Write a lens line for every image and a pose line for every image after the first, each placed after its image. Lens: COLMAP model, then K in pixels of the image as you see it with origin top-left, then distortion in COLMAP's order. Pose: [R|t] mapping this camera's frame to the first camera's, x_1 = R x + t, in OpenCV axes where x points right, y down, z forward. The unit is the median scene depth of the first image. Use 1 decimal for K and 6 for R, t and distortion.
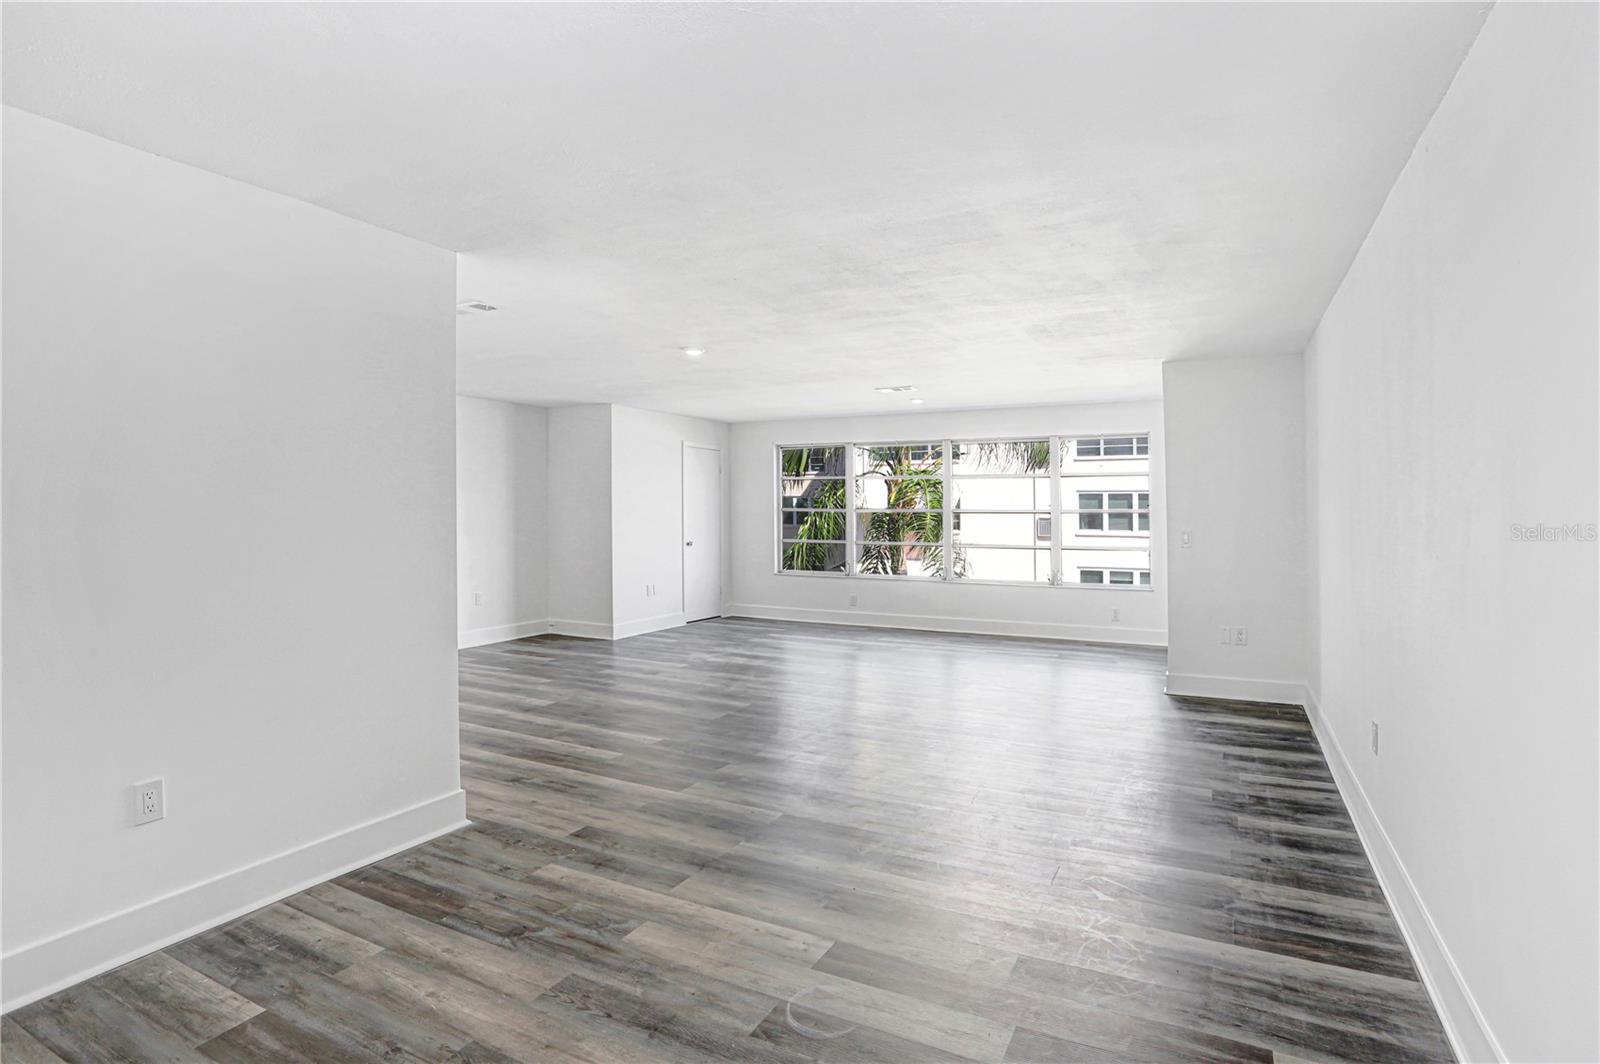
lens RADIAL K [[838.7, 0, 798.3], [0, 838.7, 491.5], [0, 0, 1]] dist [-0.072158, 0.032134]
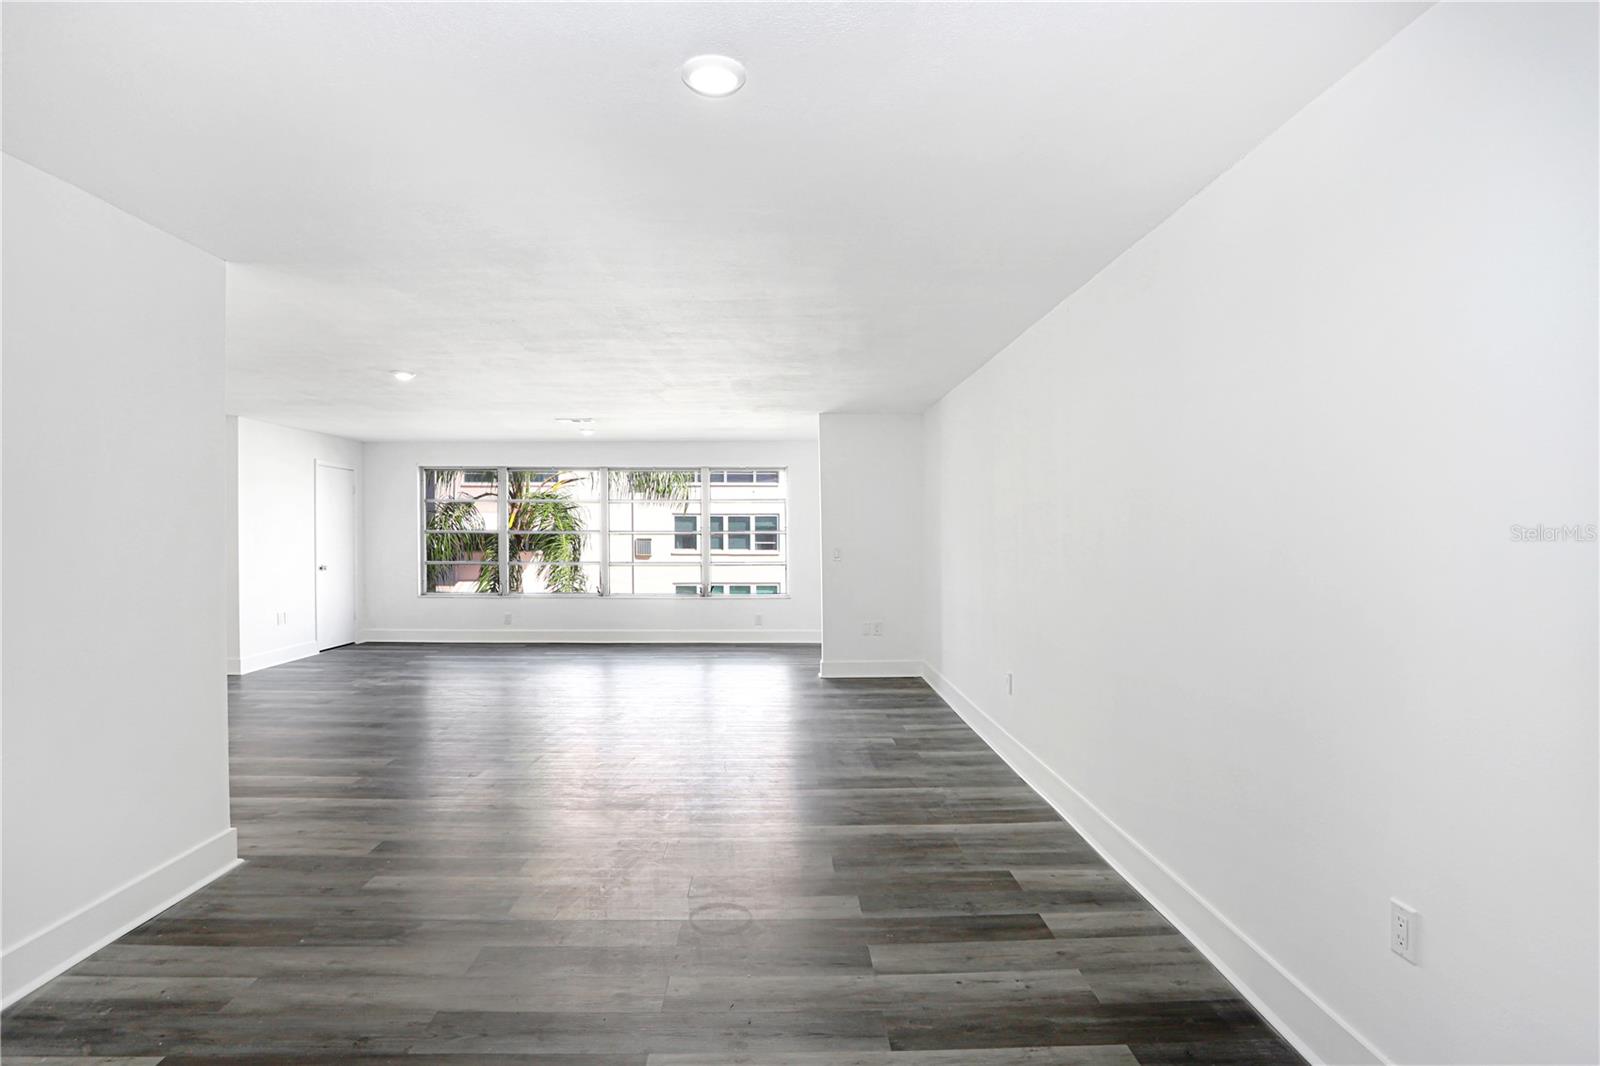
lens RADIAL K [[780.8, 0, 800.0], [0, 780.8, 533.0], [0, 0, 1]] dist [-0.064849, 0.025203]
pose [[0.888617, -0.002668, 0.458643, -0.223064], [-0.008488, 0.999716, 0.022260, -0.004805], [-0.458572, -0.023674, 0.888342, -0.070874]]
